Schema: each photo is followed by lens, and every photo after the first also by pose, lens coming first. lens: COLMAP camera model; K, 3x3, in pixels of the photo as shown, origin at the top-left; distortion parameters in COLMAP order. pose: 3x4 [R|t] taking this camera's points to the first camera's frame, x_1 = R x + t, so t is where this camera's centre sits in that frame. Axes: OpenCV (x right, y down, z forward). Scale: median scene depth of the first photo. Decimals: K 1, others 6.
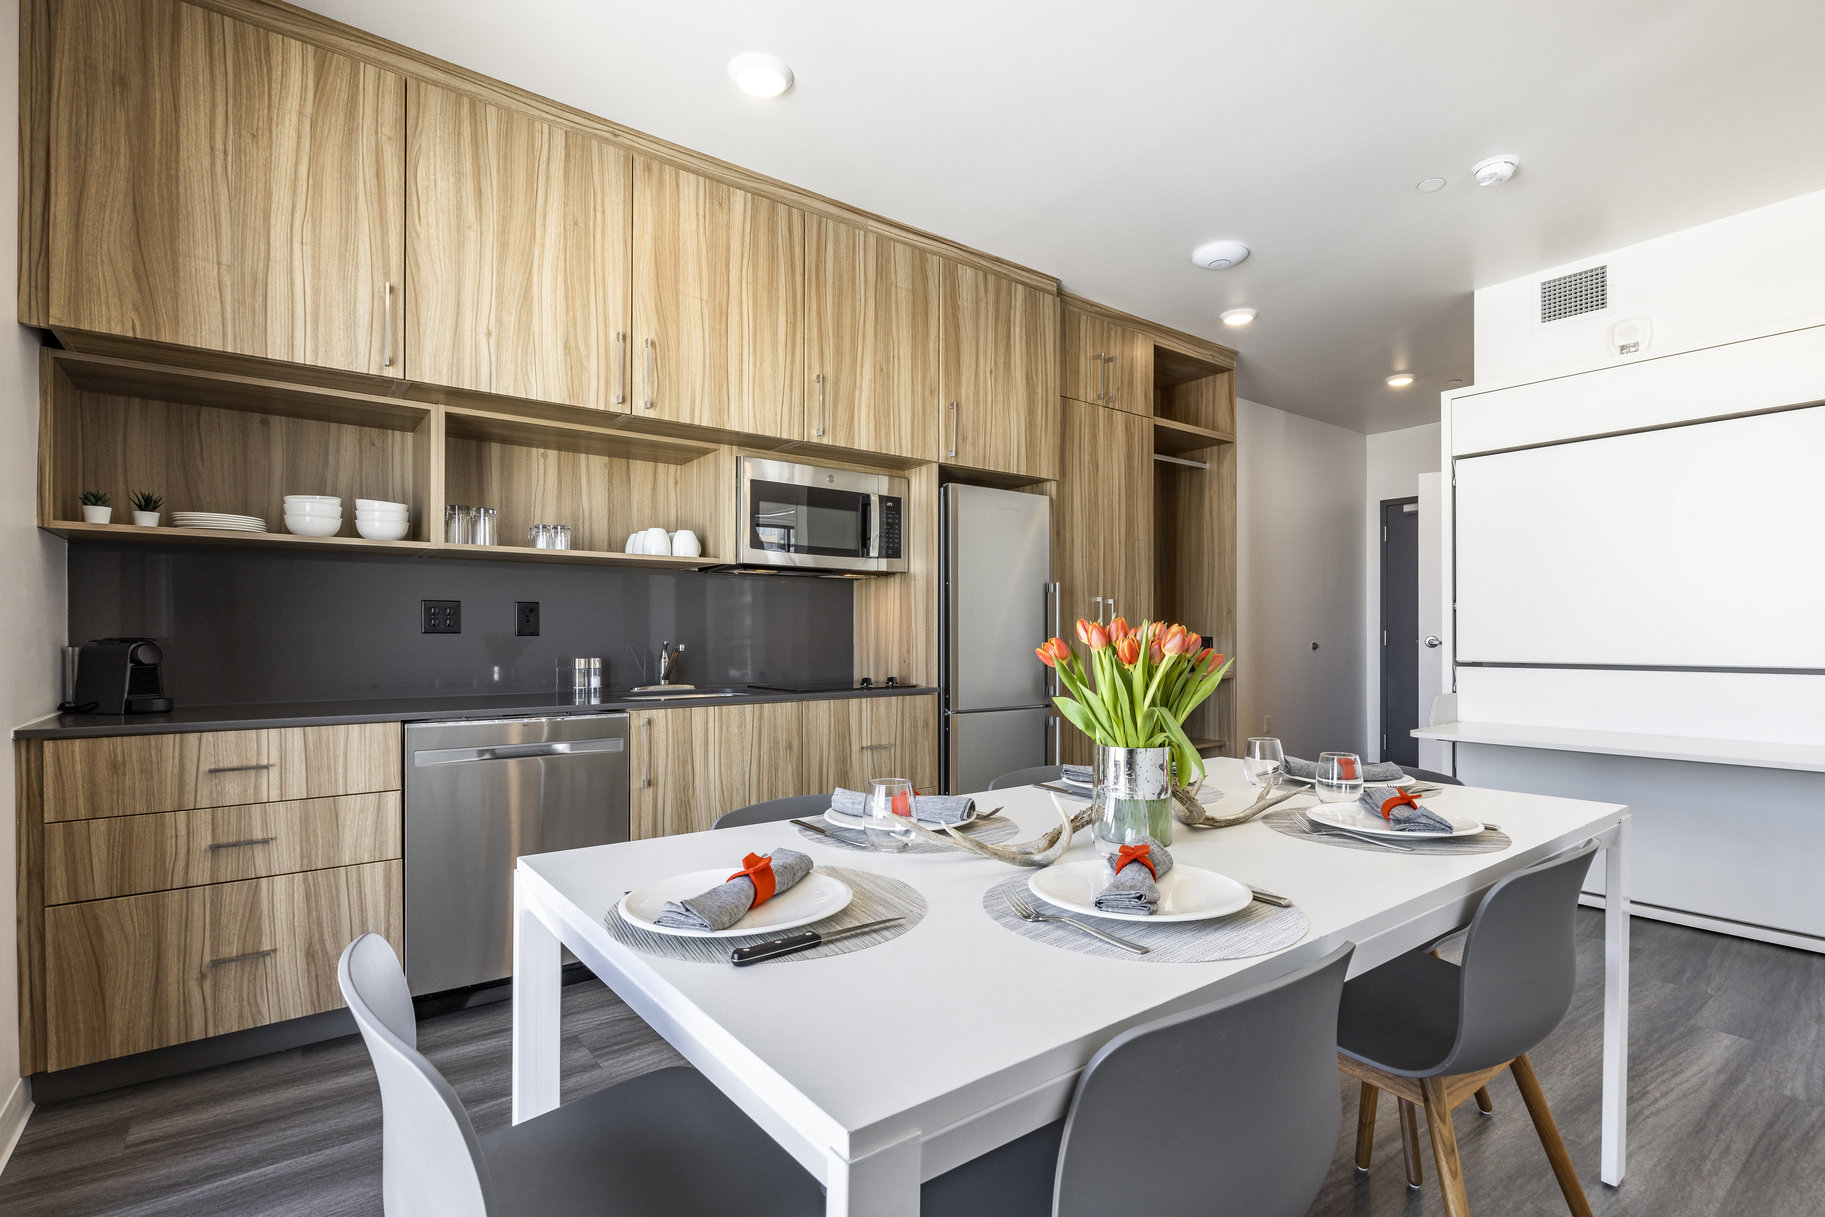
lens RADIAL K [[864.6, 0, 897.9], [0, 864.6, 643.3], [0, 0, 1]] dist [-0.000266, -0.000106]
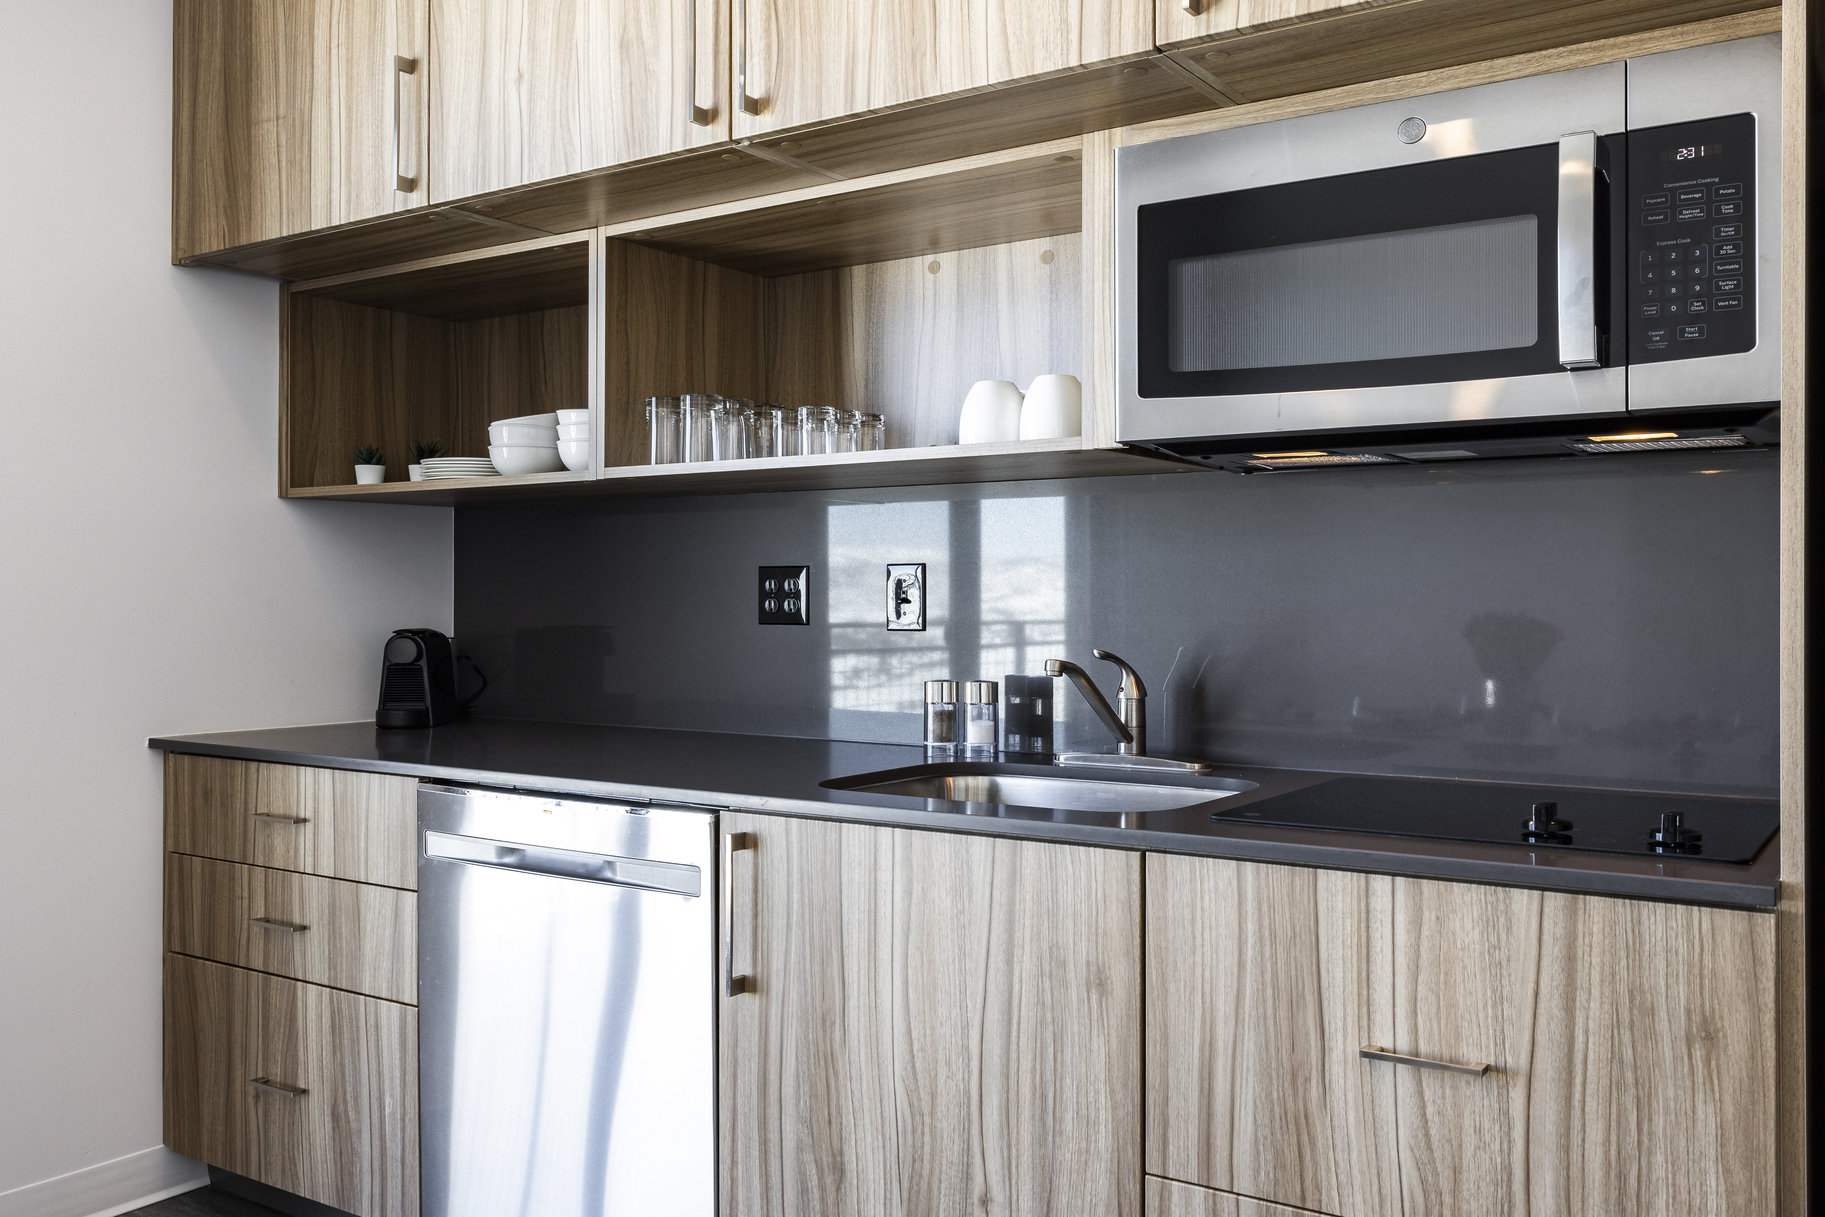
lens RADIAL K [[1396.2, 0, 913.0], [0, 1396.2, 592.8], [0, 0, 1]] dist [-0.004825, 0.004001]
pose [[0.376798, -0.006407, -0.926273, 0.444648], [-0.011640, 0.999864, -0.011651, -0.029321], [0.926222, 0.015172, 0.376673, 0.941842]]
